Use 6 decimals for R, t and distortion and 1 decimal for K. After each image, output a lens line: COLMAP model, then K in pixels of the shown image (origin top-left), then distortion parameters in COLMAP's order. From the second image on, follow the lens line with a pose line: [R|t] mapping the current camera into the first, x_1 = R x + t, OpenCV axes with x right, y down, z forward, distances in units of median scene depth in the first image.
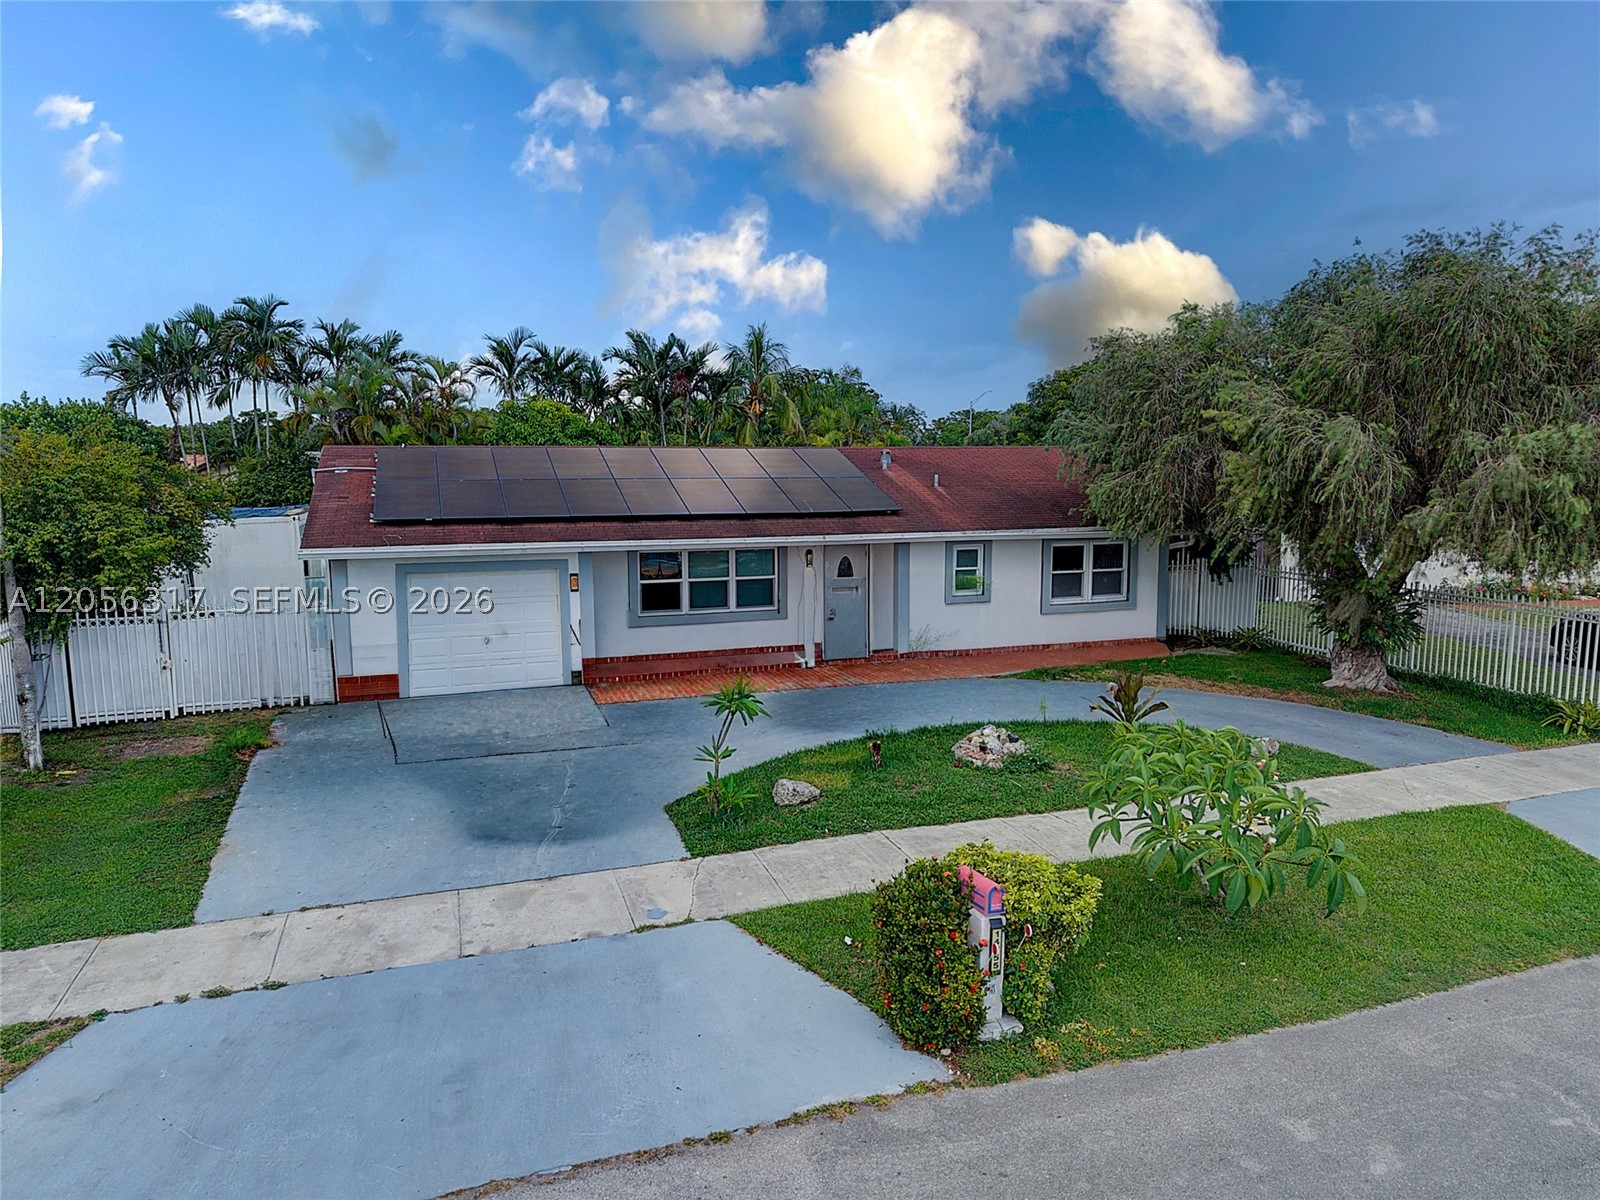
lens RADIAL K [[1073.9, 0, 799.1], [0, 1073.9, 606.5], [0, 0, 1]] dist [0.008296, -0.010331]
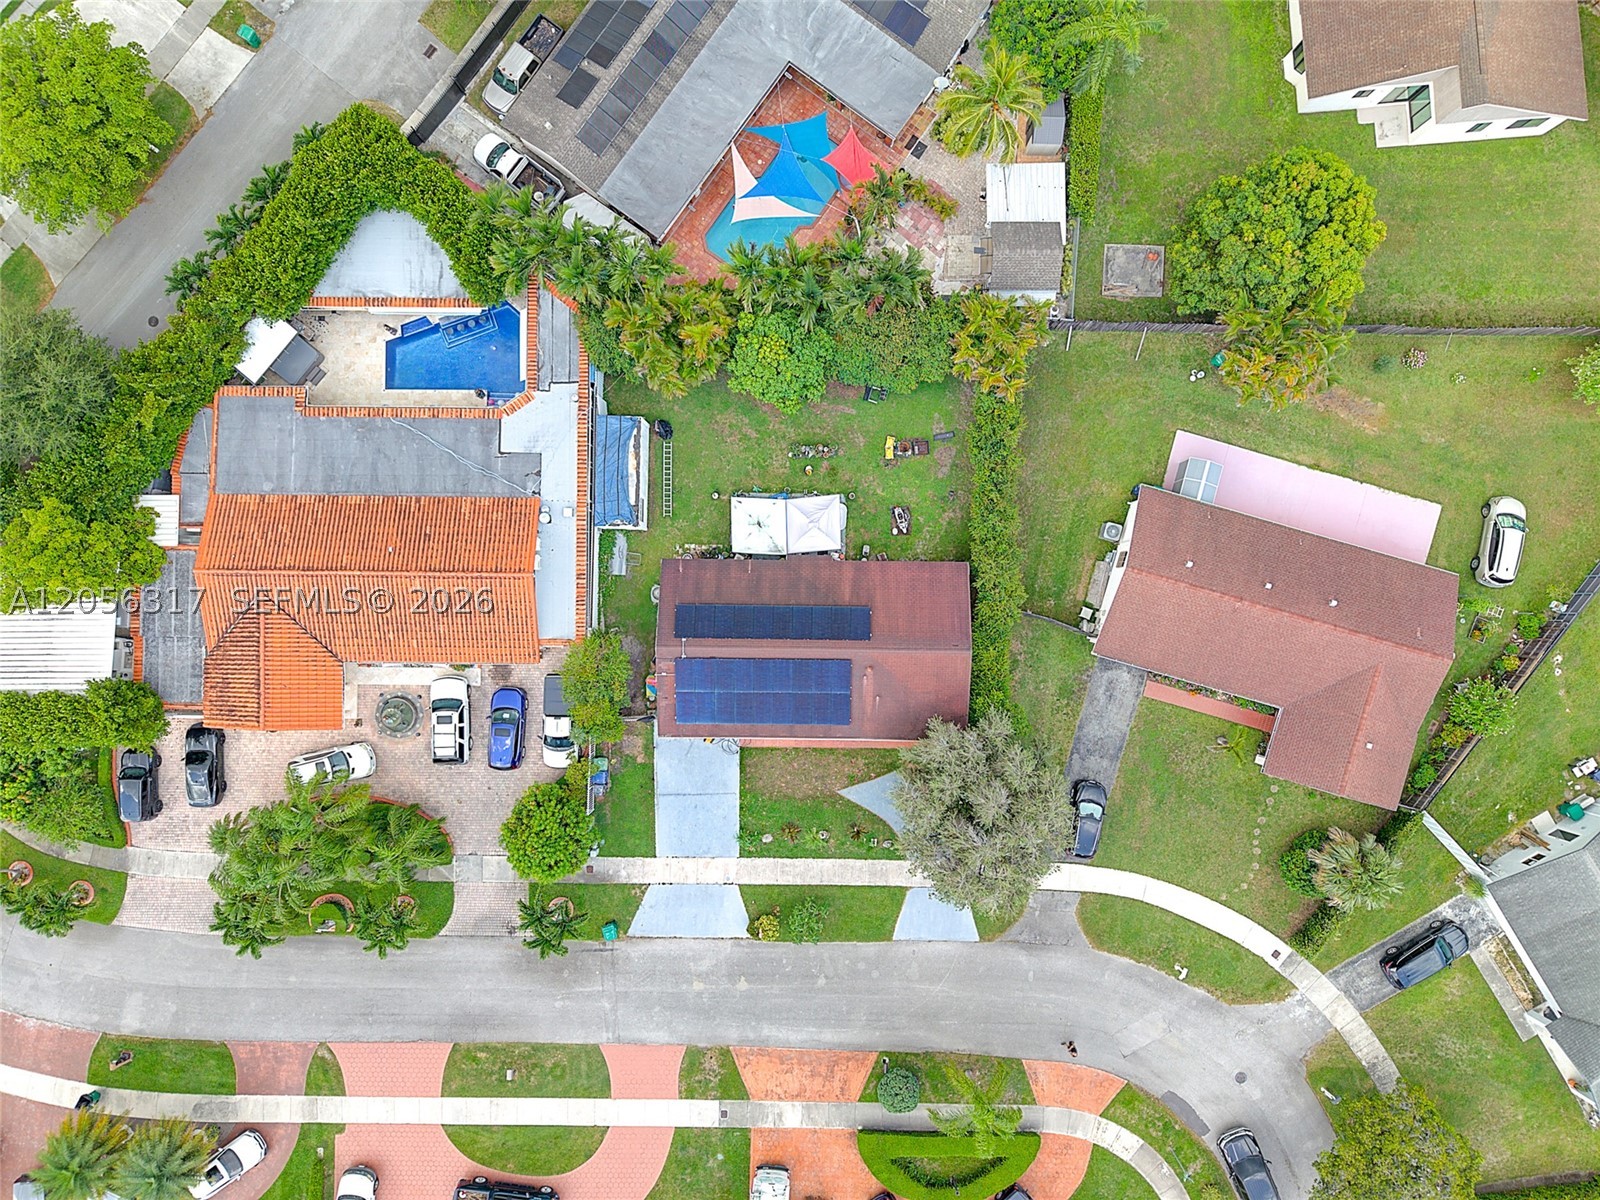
lens RADIAL K [[1073.9, 0, 798.6], [0, 1073.9, 597.5], [0, 0, 1]] dist [0.008296, -0.010331]
pose [[0.941529, 0.336816, -0.008848, -0.159281], [-0.042471, 0.144694, 0.988565, -3.950743], [0.334244, -0.930386, 0.150538, 1.133443]]
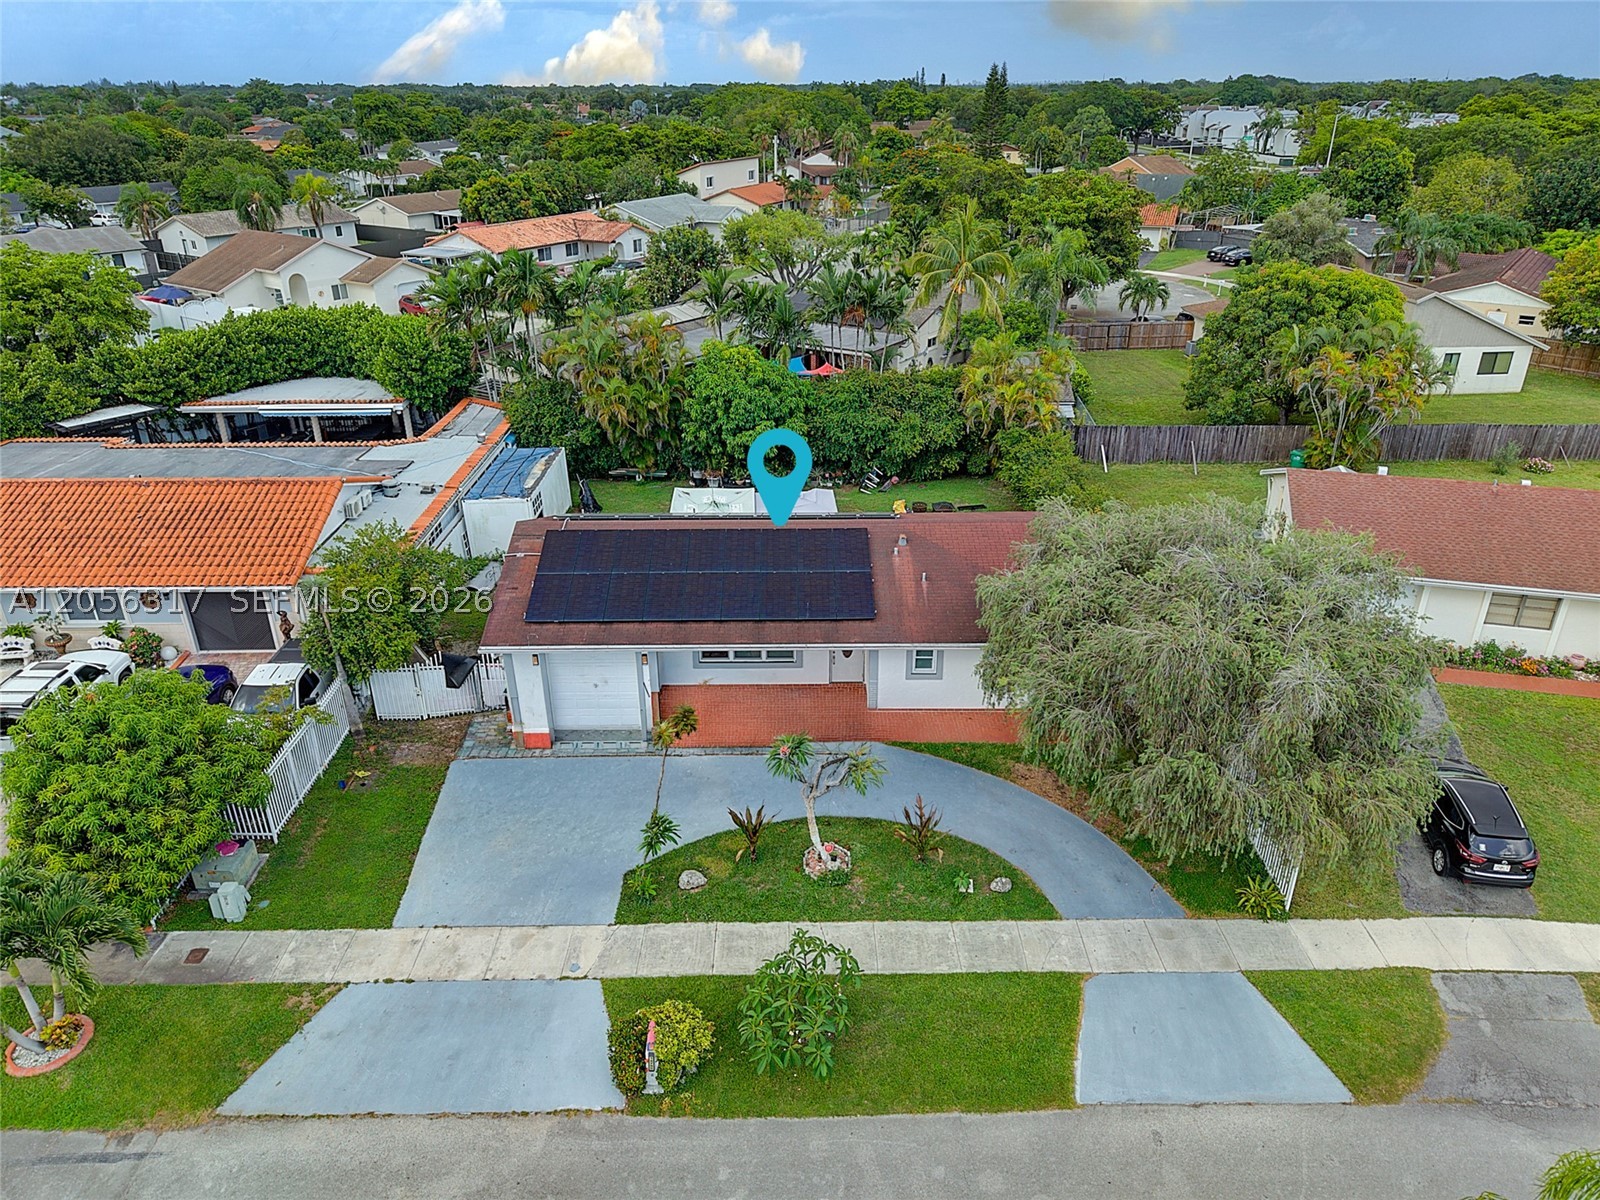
lens RADIAL K [[1073.9, 0, 800.3], [0, 1073.9, 595.7], [0, 0, 1]] dist [0.008296, -0.010331]
pose [[0.948603, 0.136378, -0.285575, 0.539616], [-0.044774, 0.951140, 0.305496, -0.734006], [0.313285, -0.277008, 0.908361, -0.403240]]
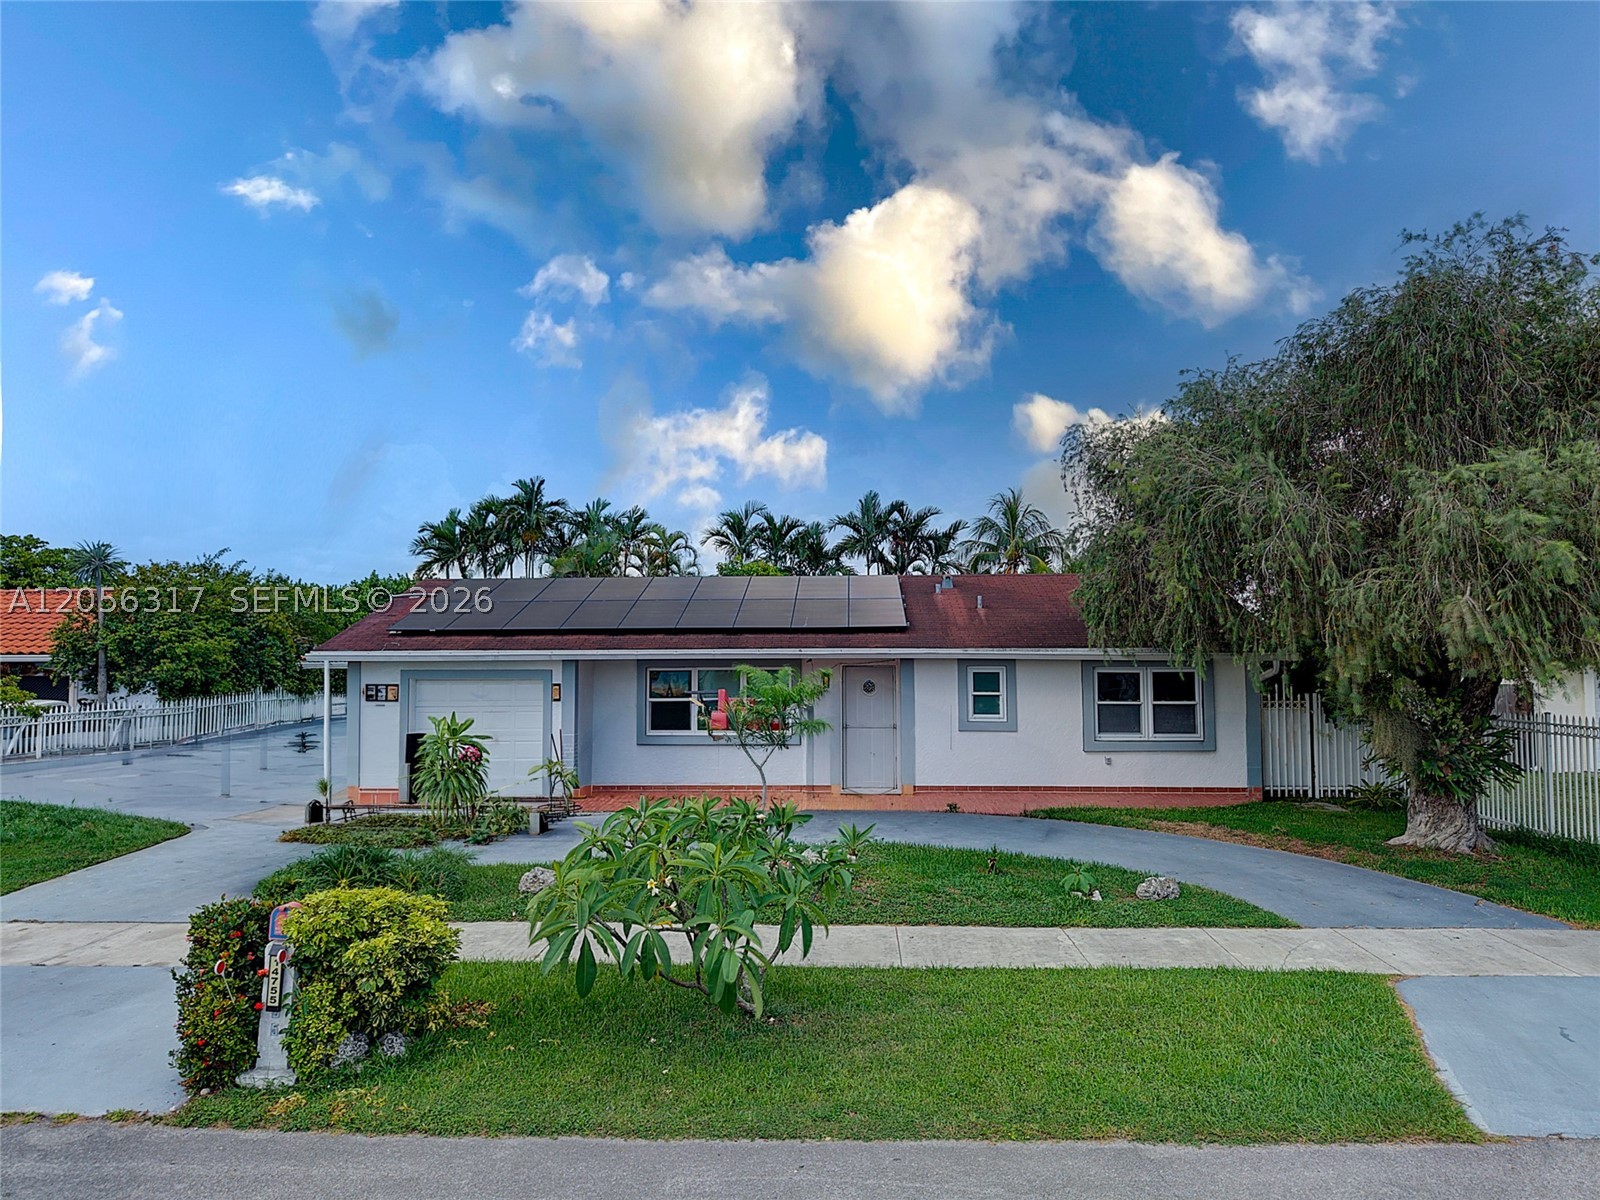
lens RADIAL K [[1073.9, 0, 803.8], [0, 1073.9, 584.4], [0, 0, 1]] dist [0.008296, -0.010331]
pose [[0.929552, -0.024420, -0.367882, 0.481006], [-0.050960, 0.979717, -0.193799, 0.078019], [0.365153, 0.198893, 0.909453, 0.150367]]
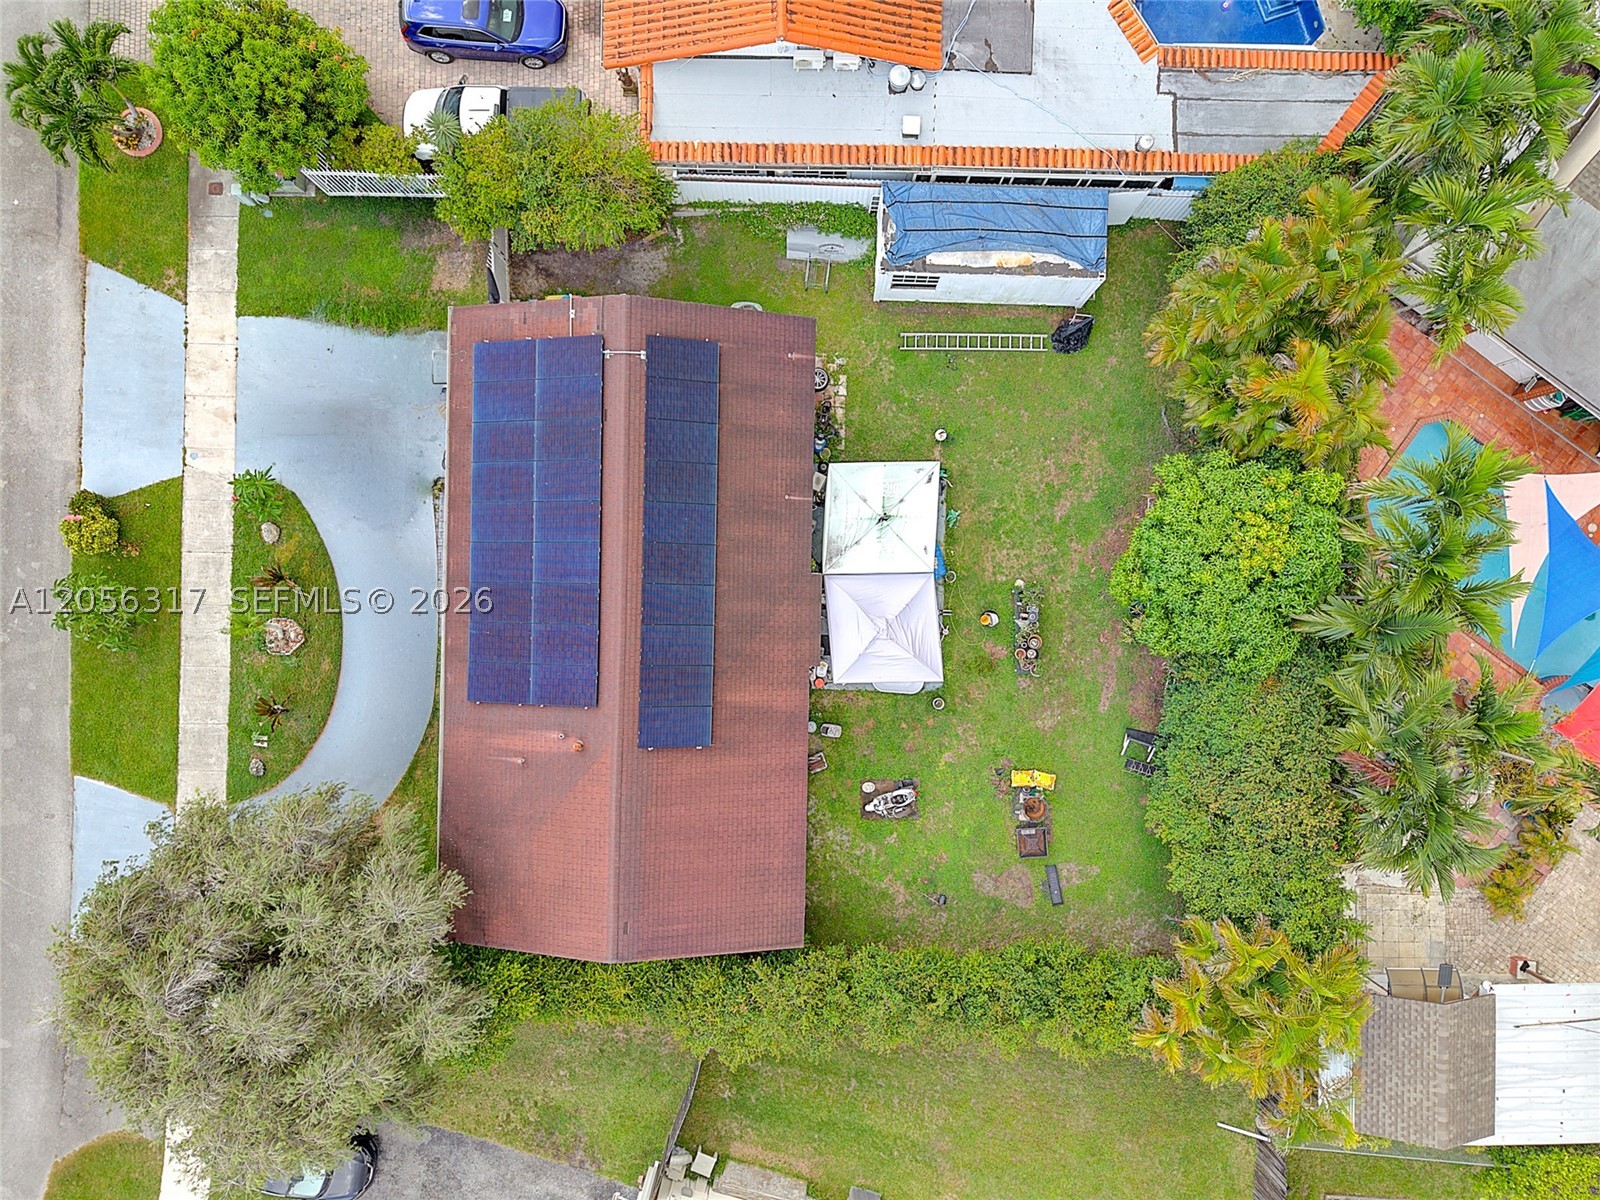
lens RADIAL K [[1073.9, 0, 793.0], [0, 1073.9, 598.9], [0, 0, 1]] dist [0.008296, -0.010331]
pose [[-0.343269, 0.939230, -0.003670, -0.219250], [-0.131750, -0.044282, 0.990293, -2.025547], [0.929951, 0.340421, 0.138944, 1.548910]]
